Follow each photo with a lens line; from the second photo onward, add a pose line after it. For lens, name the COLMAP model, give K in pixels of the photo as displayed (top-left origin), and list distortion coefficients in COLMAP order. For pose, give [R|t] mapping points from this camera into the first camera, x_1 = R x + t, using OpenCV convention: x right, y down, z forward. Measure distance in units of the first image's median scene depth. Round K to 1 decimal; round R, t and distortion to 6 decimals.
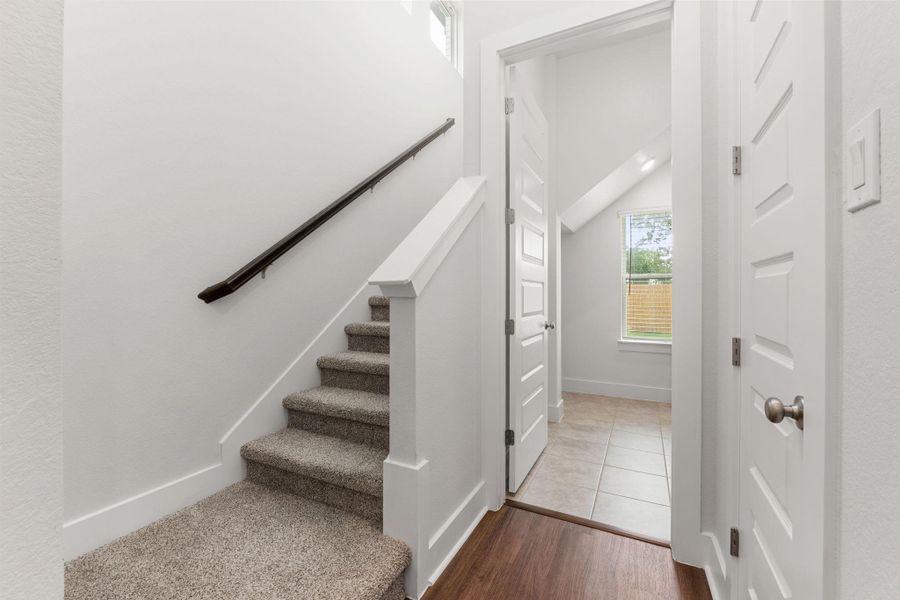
lens RADIAL K [[375.6, 0, 449.7], [0, 375.6, 288.4], [0, 0, 1]] dist [-0.013032, 0.000024]
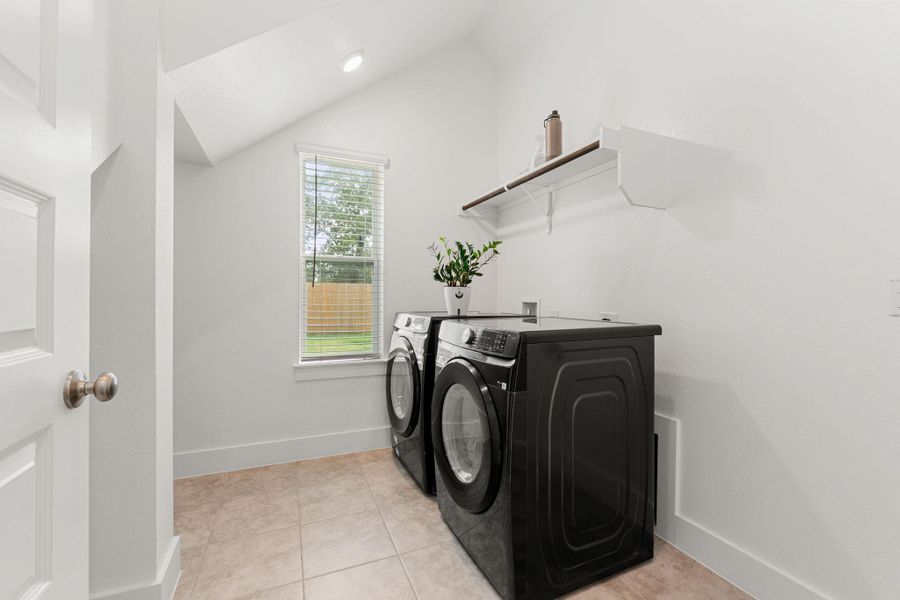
lens RADIAL K [[386.7, 0, 449.1], [0, 386.7, 291.0], [0, 0, 1]] dist [-0.000507, 0.000073]
pose [[0.643192, 0.003841, 0.765695, 0.163955], [-0.003217, 0.999992, -0.002314, 0.027565], [-0.765698, -0.000975, 0.643199, 0.491173]]
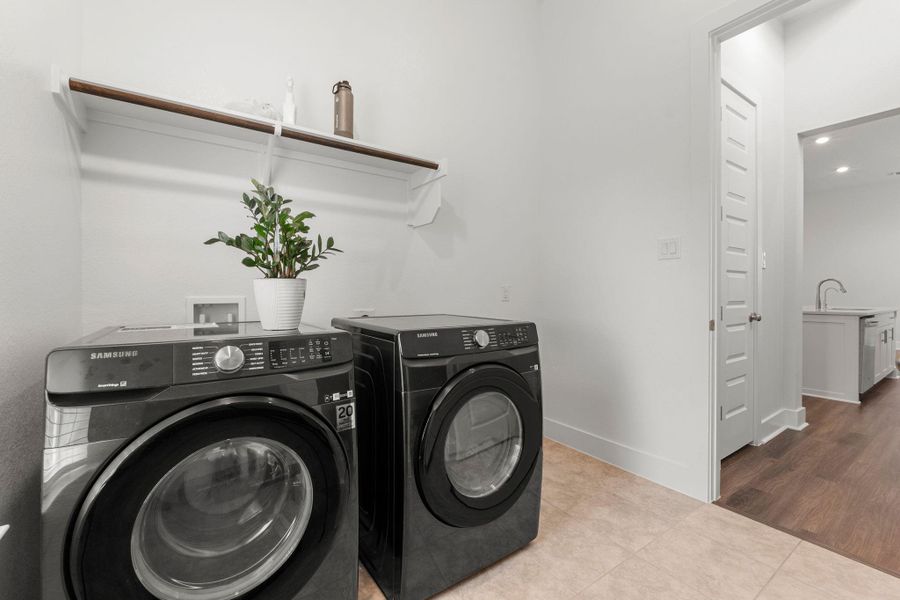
lens RADIAL K [[386.7, 0, 449.1], [0, 386.7, 291.0], [0, 0, 1]] dist [-0.000507, 0.000073]
pose [[-0.884684, -0.007973, 0.466123, 0.424025], [-0.010015, 0.999948, -0.001905, 0.029835], [-0.466084, -0.006354, -0.884718, 1.357378]]
